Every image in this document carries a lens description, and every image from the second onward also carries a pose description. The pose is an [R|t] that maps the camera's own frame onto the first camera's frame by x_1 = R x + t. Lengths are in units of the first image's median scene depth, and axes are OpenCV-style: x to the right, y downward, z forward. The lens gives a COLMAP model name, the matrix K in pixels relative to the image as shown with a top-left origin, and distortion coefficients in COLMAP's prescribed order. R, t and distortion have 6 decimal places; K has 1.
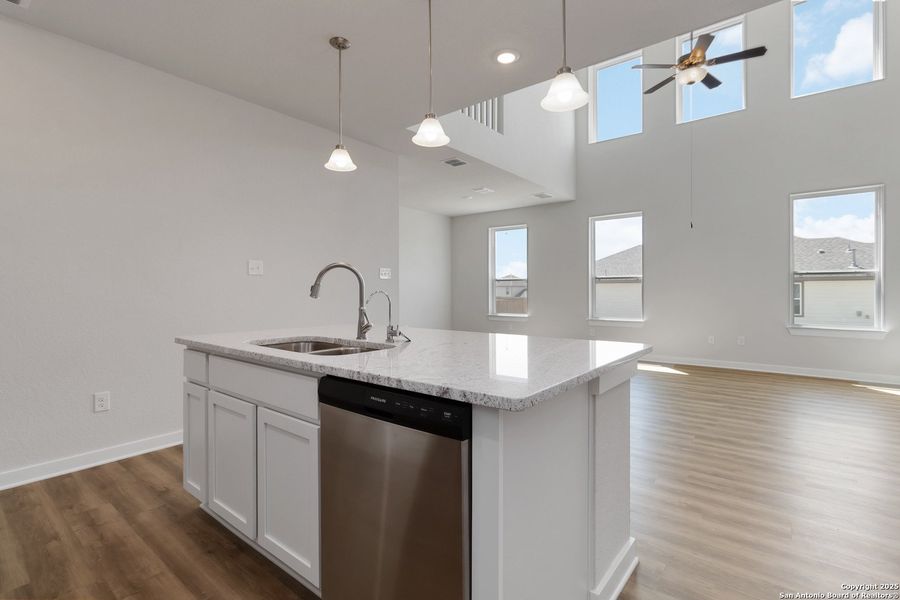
lens RADIAL K [[423.0, 0, 454.0], [0, 423.0, 287.5], [0, 0, 1]] dist [0.002334, 0.000542]
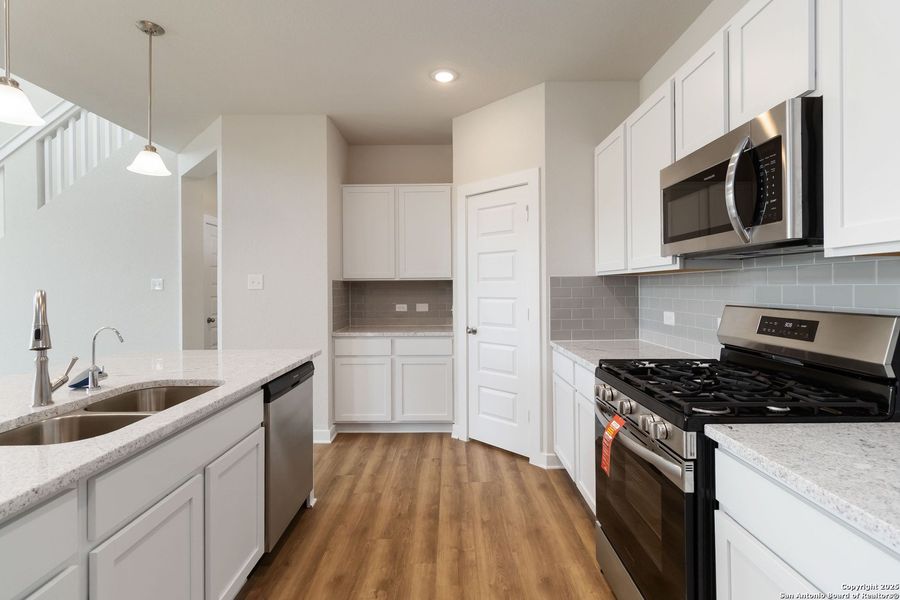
lens RADIAL K [[423.0, 0, 454.0], [0, 423.0, 287.5], [0, 0, 1]] dist [0.002334, 0.000542]
pose [[-0.627123, 0.005381, 0.778902, -1.138292], [0.004407, 0.999985, -0.003360, -0.057069], [-0.778908, 0.001325, -0.627137, 0.914745]]
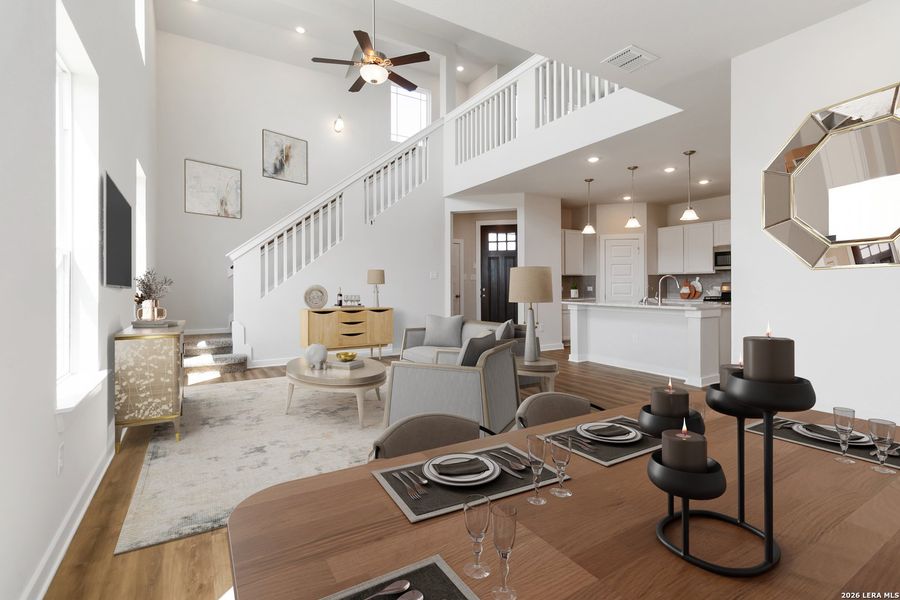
lens RADIAL K [[423.0, 0, 454.0], [0, 423.0, 287.5], [0, 0, 1]] dist [0.002334, 0.000542]
pose [[-0.937773, 0.002817, 0.347236, 0.077797], [0.002328, 0.999996, -0.001827, 0.023068], [-0.347240, -0.000904, -0.937776, 3.983879]]
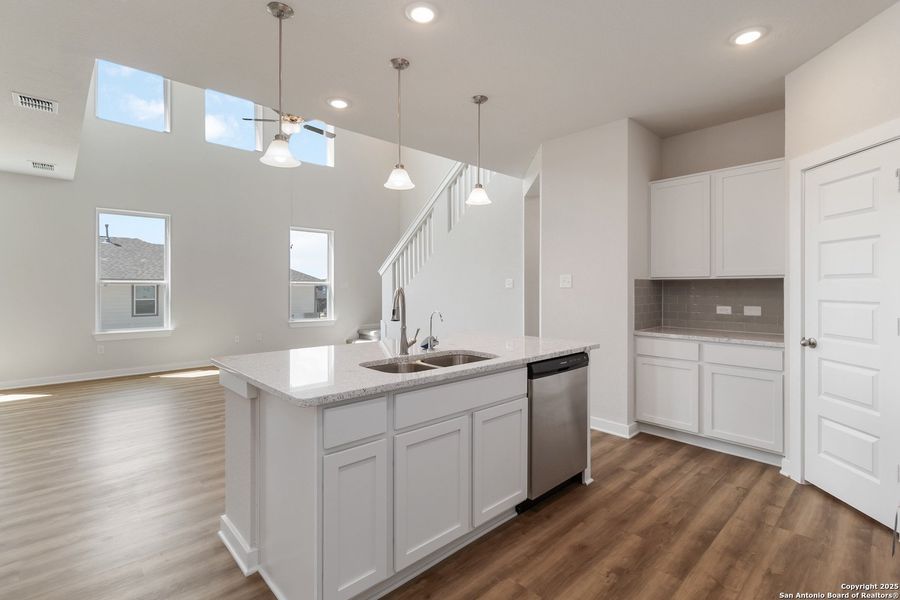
lens RADIAL K [[423.0, 0, 454.0], [0, 423.0, 287.5], [0, 0, 1]] dist [0.002334, 0.000542]
pose [[0.140629, 0.000798, 0.990062, -1.315988], [-0.004139, 0.999991, -0.000218, -0.056924], [-0.990054, -0.004067, 0.140631, 0.710356]]
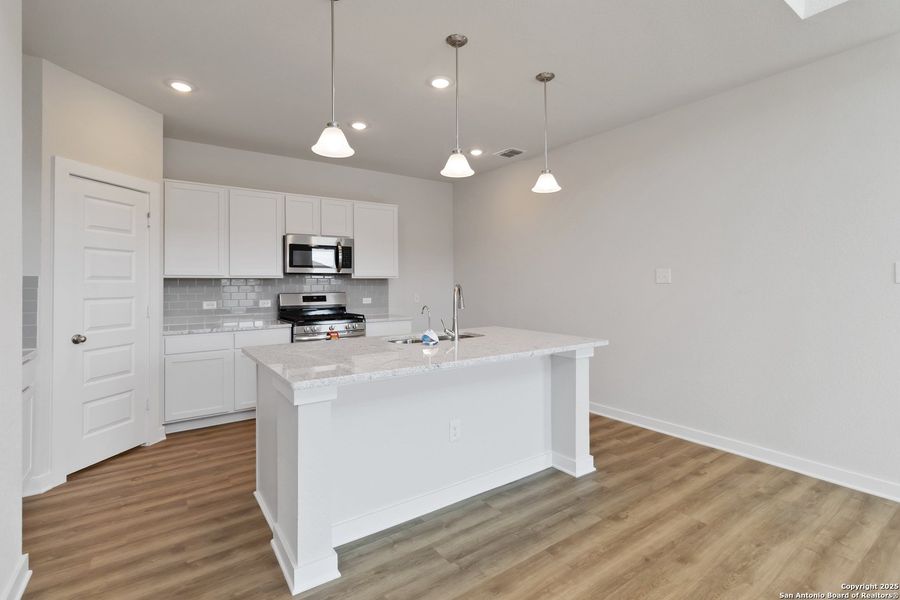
lens RADIAL K [[426.1, 0, 454.2], [0, 426.1, 278.8], [0, 0, 1]] dist [0.002136, 0.000610]
pose [[-0.277158, -0.008872, -0.960783, 1.081329], [0.010962, 0.999863, -0.012395, -0.058112], [0.960762, -0.013968, -0.277023, 1.373353]]
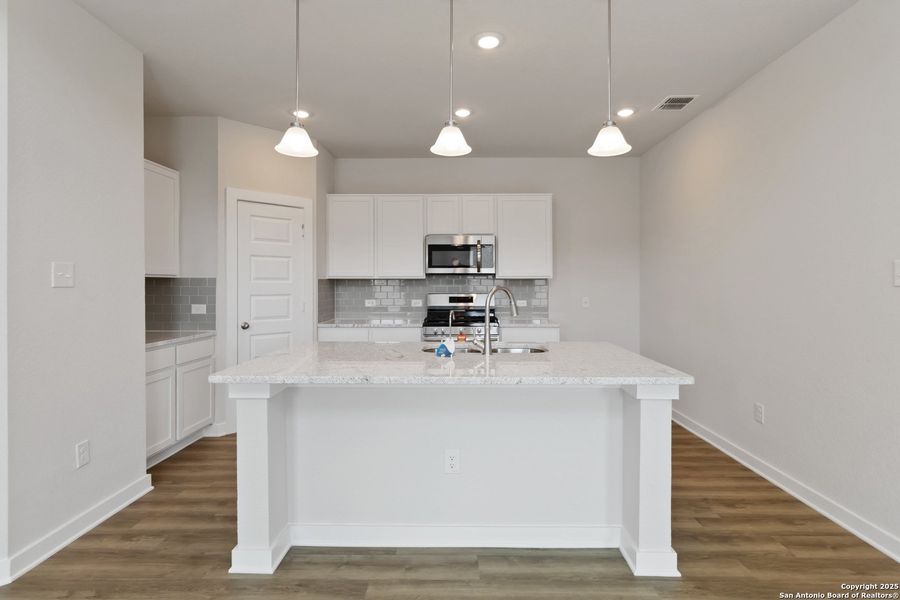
lens RADIAL K [[456.7, 0, 453.3], [0, 456.7, 285.6], [0, 0, 1]] dist [0.000384, 0.000248]
pose [[-0.790582, 0.001785, -0.612353, 0.579498], [0.004397, 0.999987, -0.002762, -0.054770], [0.612340, -0.004876, -0.790579, 1.883135]]
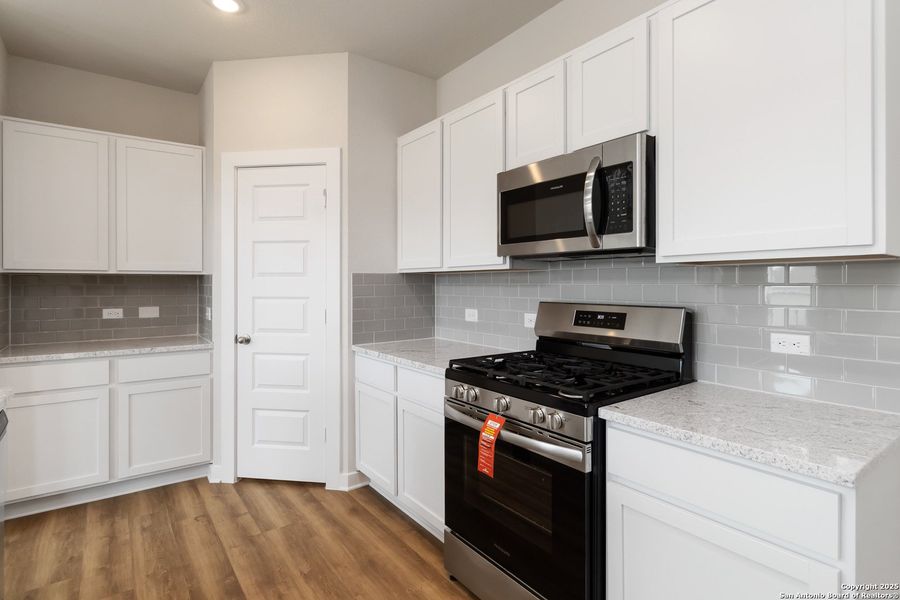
lens RADIAL K [[459.2, 0, 453.3], [0, 459.2, 285.5], [0, 0, 1]] dist [0.002250, -0.000026]
pose [[-0.966489, 0.001046, 0.256707, -0.877759], [0.000695, 0.999999, -0.001459, -0.057335], [-0.256708, -0.001232, -0.966488, 1.018406]]
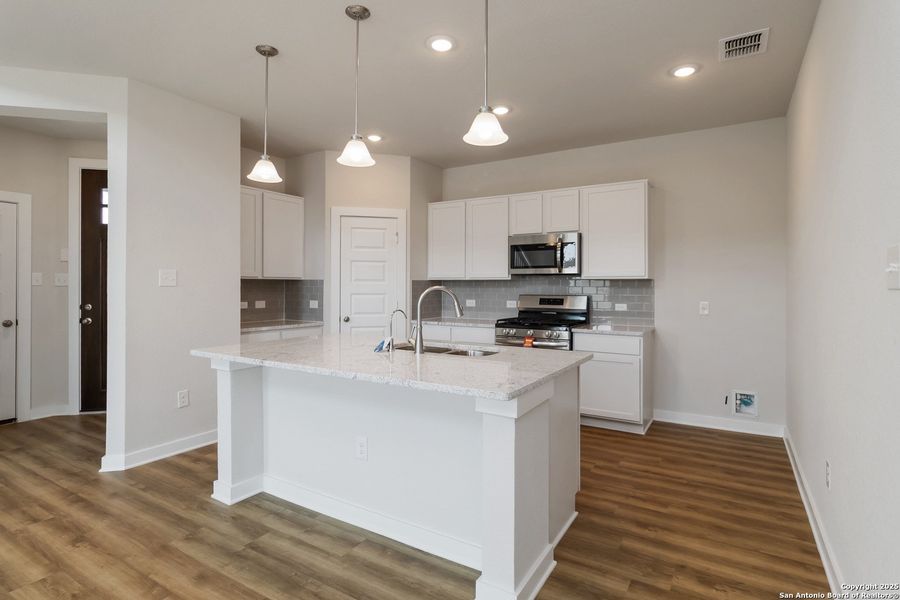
lens RADIAL K [[459.2, 0, 453.3], [0, 459.2, 285.5], [0, 0, 1]] dist [0.002250, -0.000026]
pose [[-0.992071, -0.002106, -0.125663, -0.151151], [-0.001294, 0.999978, -0.006545, -0.051698], [0.125674, -0.006331, -0.992051, 2.221880]]
